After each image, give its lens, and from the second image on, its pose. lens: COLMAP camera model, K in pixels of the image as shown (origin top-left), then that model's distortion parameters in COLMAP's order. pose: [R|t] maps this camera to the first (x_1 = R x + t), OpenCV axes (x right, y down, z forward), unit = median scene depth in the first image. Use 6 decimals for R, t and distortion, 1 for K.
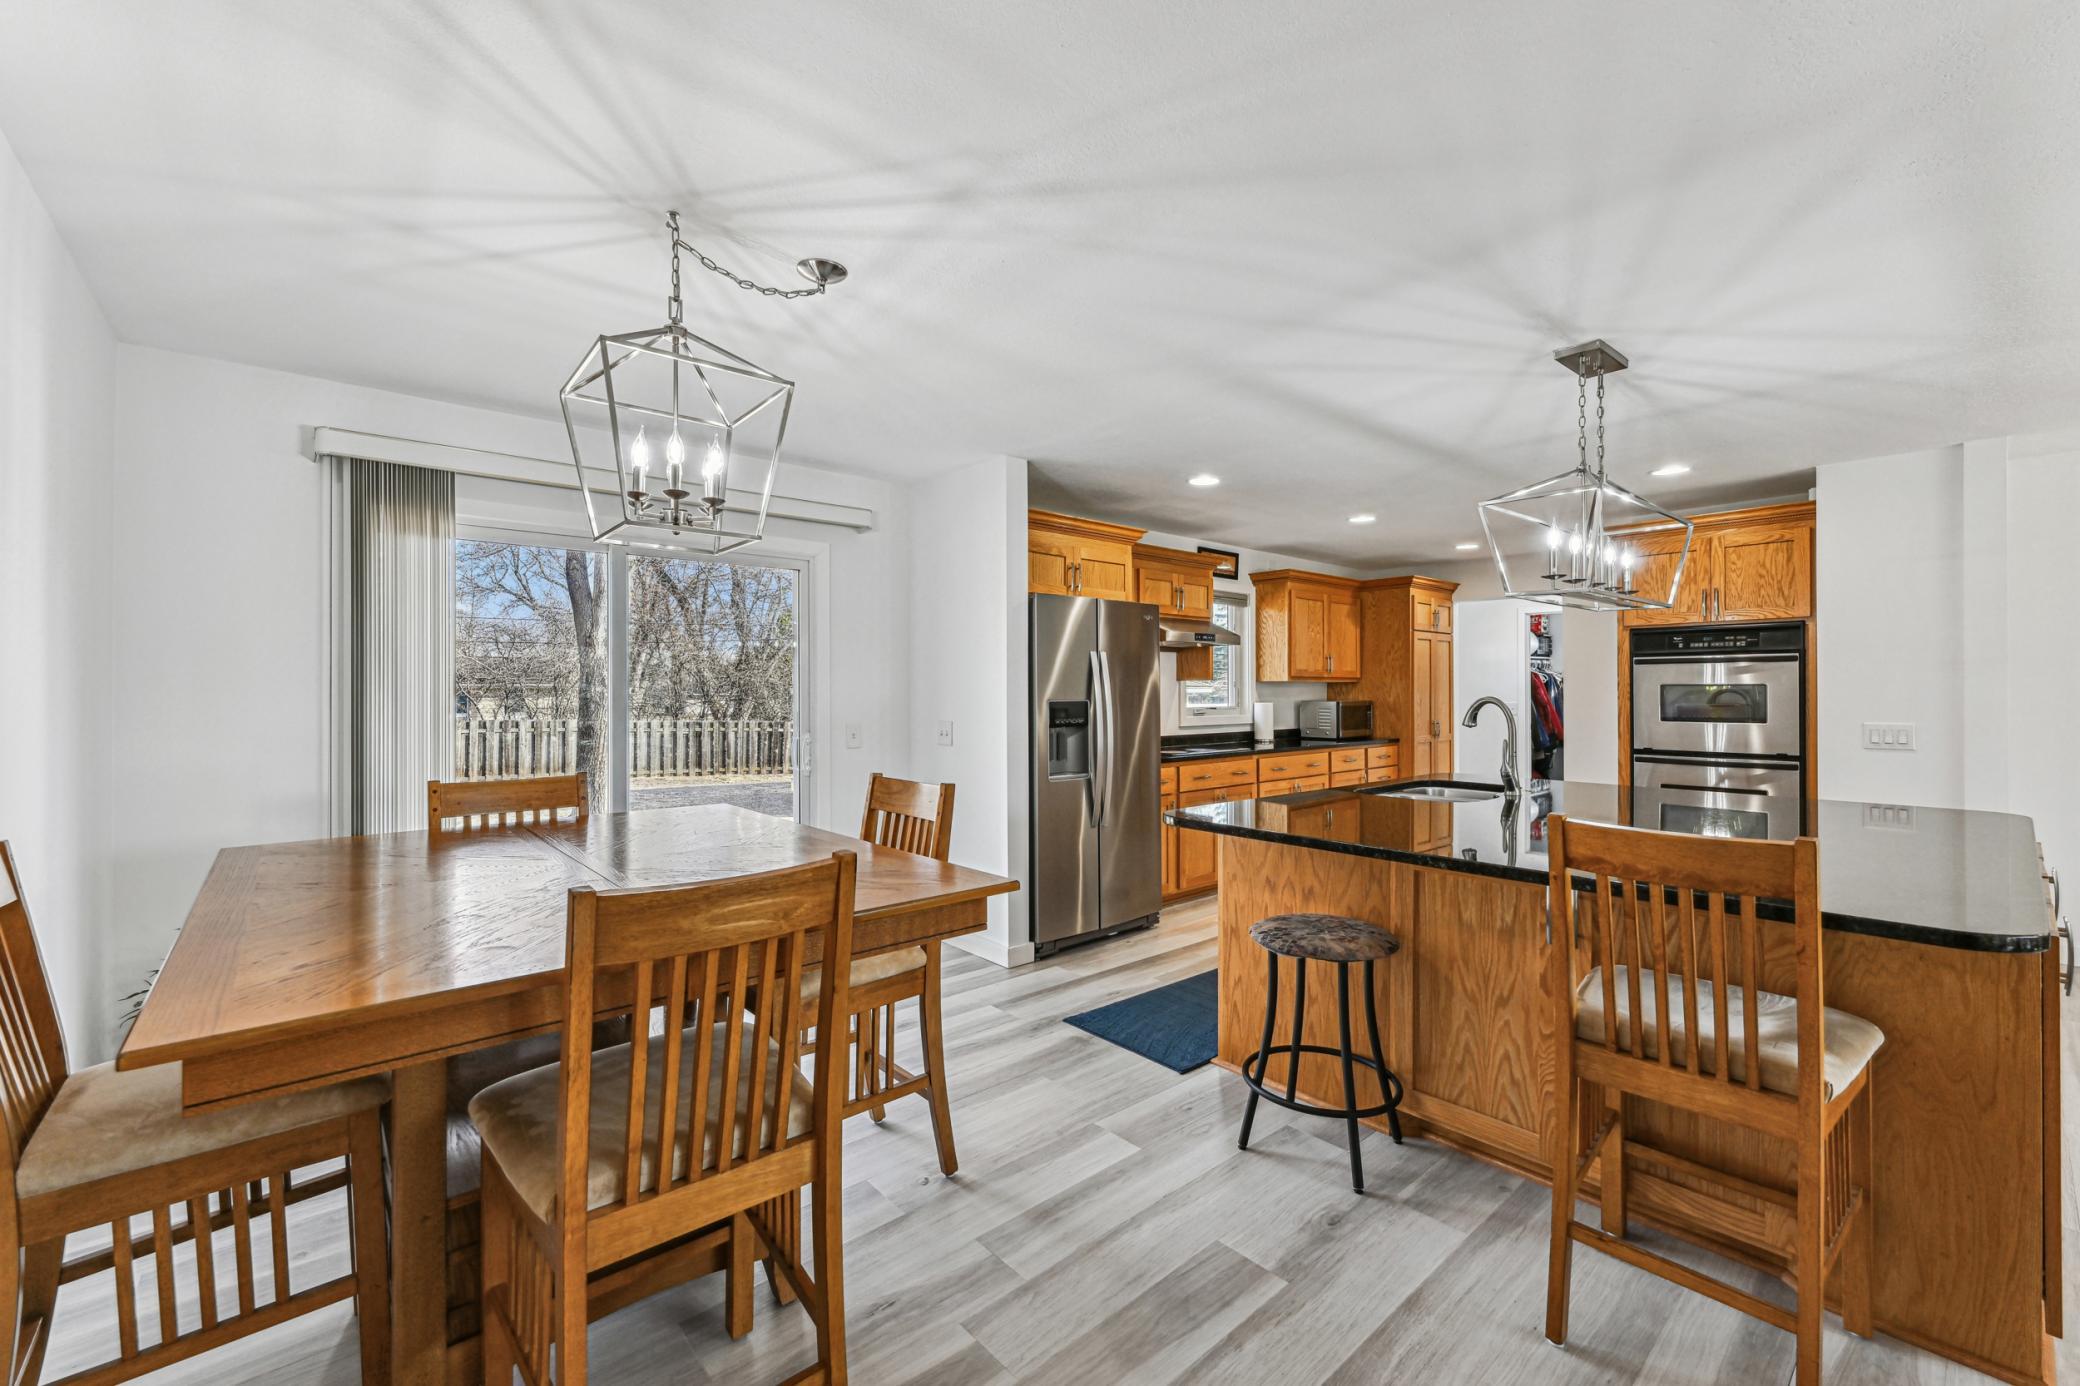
lens RADIAL K [[844.3, 0, 1040.0], [0, 844.3, 688.8], [0, 0, 1]] dist [-0.000121, -0.000164]
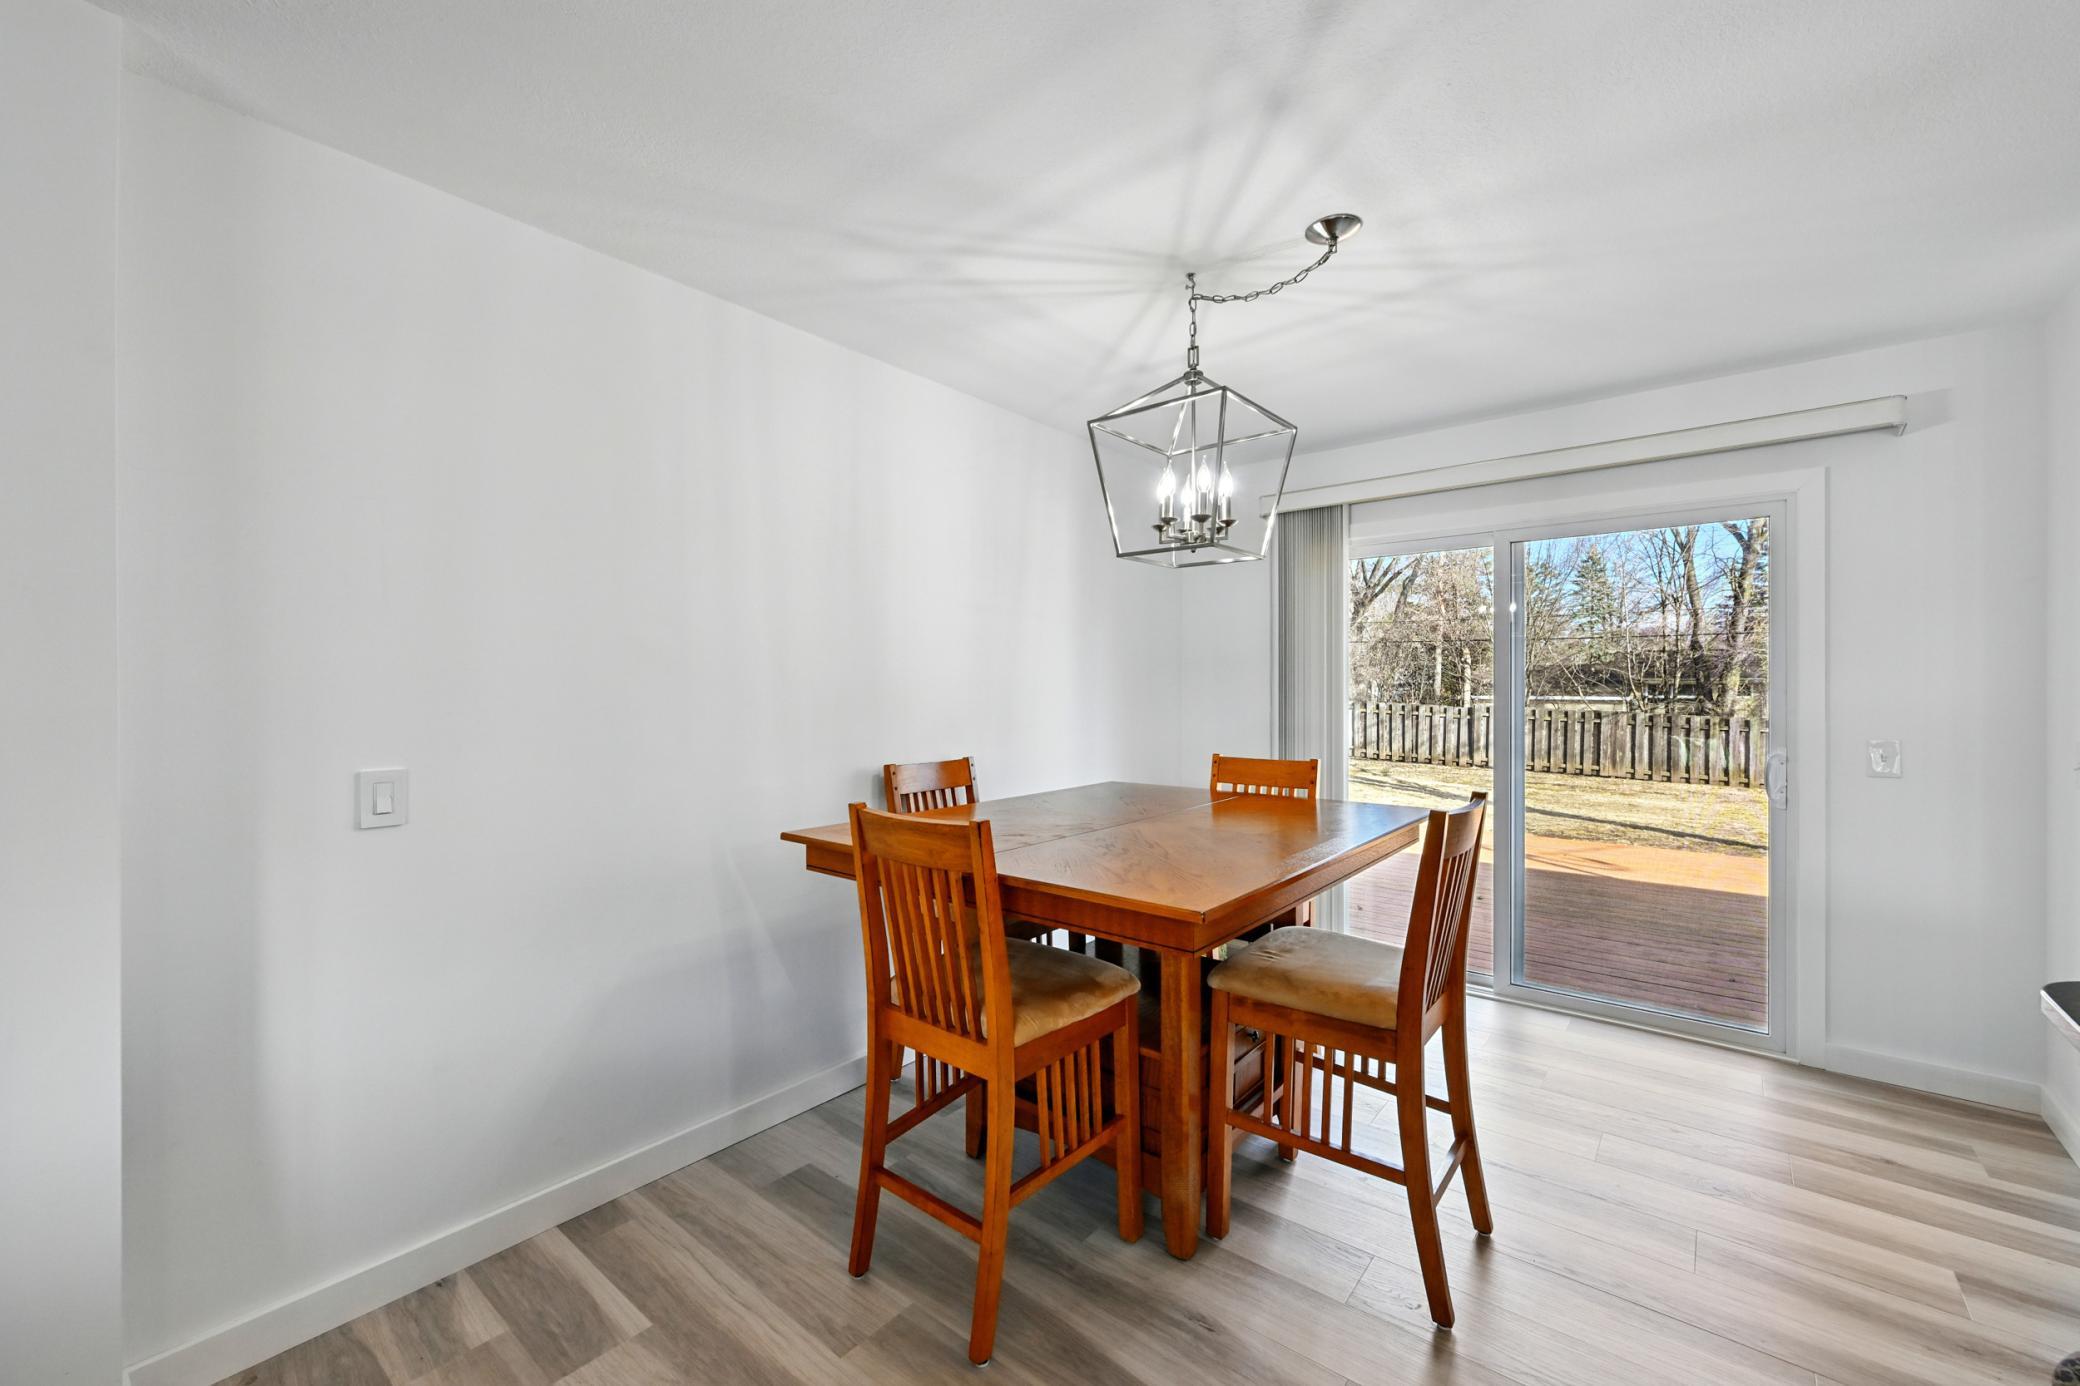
lens RADIAL K [[838.2, 0, 1032.4], [0, 838.2, 685.8], [0, 0, 1]] dist [-0.004301, -0.000279]
pose [[0.161380, 0.001226, -0.986892, 0.302028], [0.001526, 0.999998, 0.001492, -0.000406], [0.986891, -0.001747, 0.161378, 0.272383]]
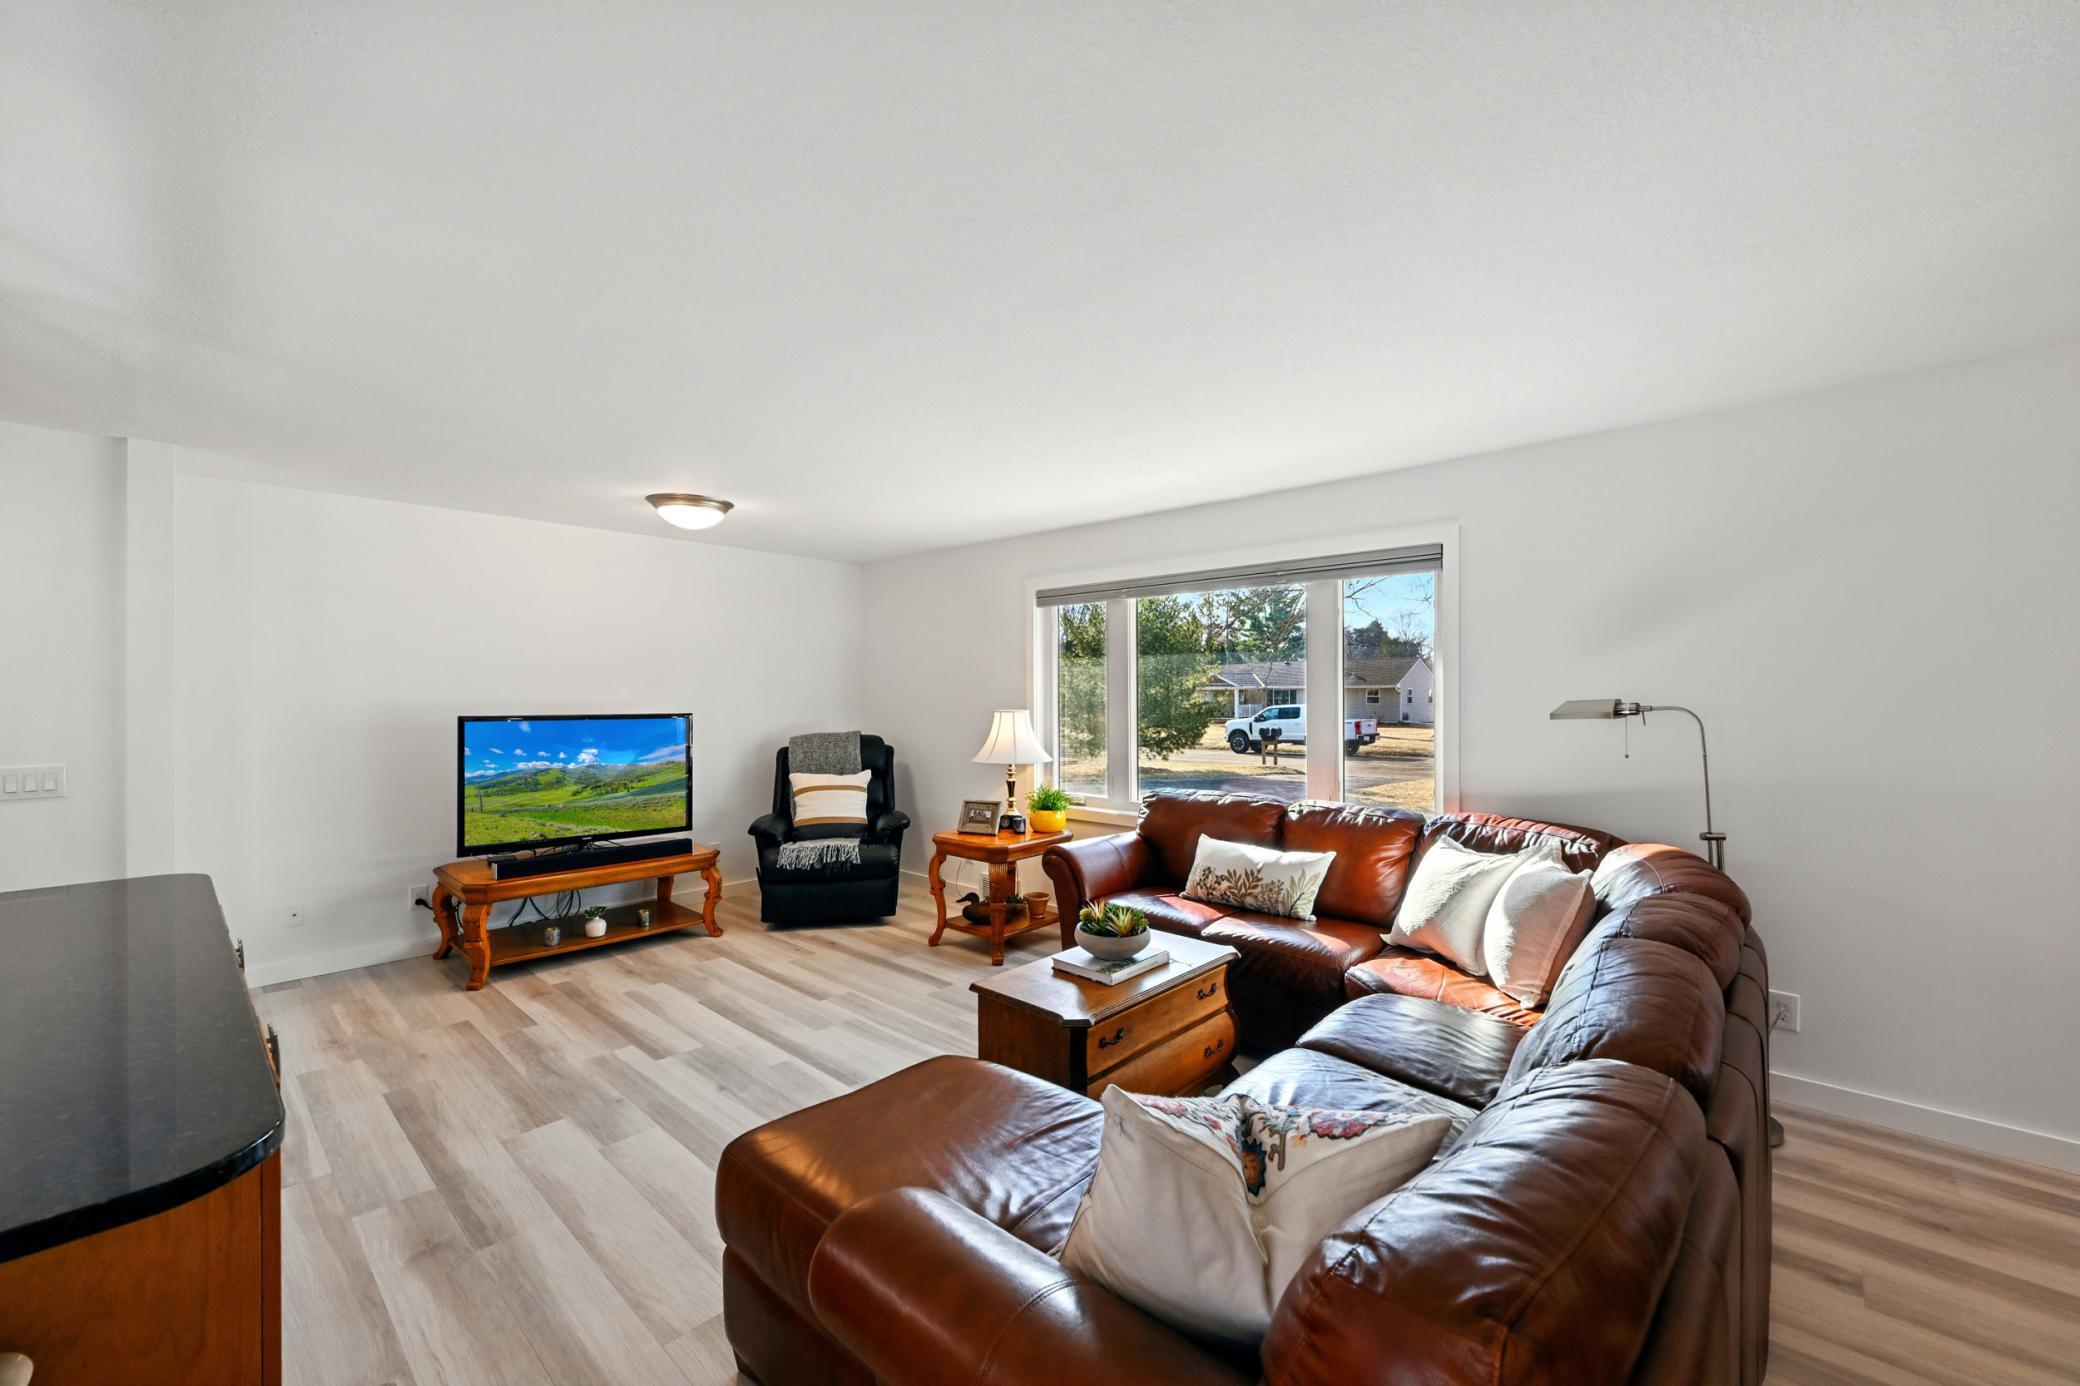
lens RADIAL K [[830.1, 0, 1036.2], [0, 830.1, 688.4], [0, 0, 1]] dist [-0.000391, -0.000056]
pose [[-0.101675, 0.005727, 0.994801, 0.132097], [-0.000021, 0.999983, -0.005759, -0.025509], [-0.994818, -0.000606, -0.101674, 0.137236]]
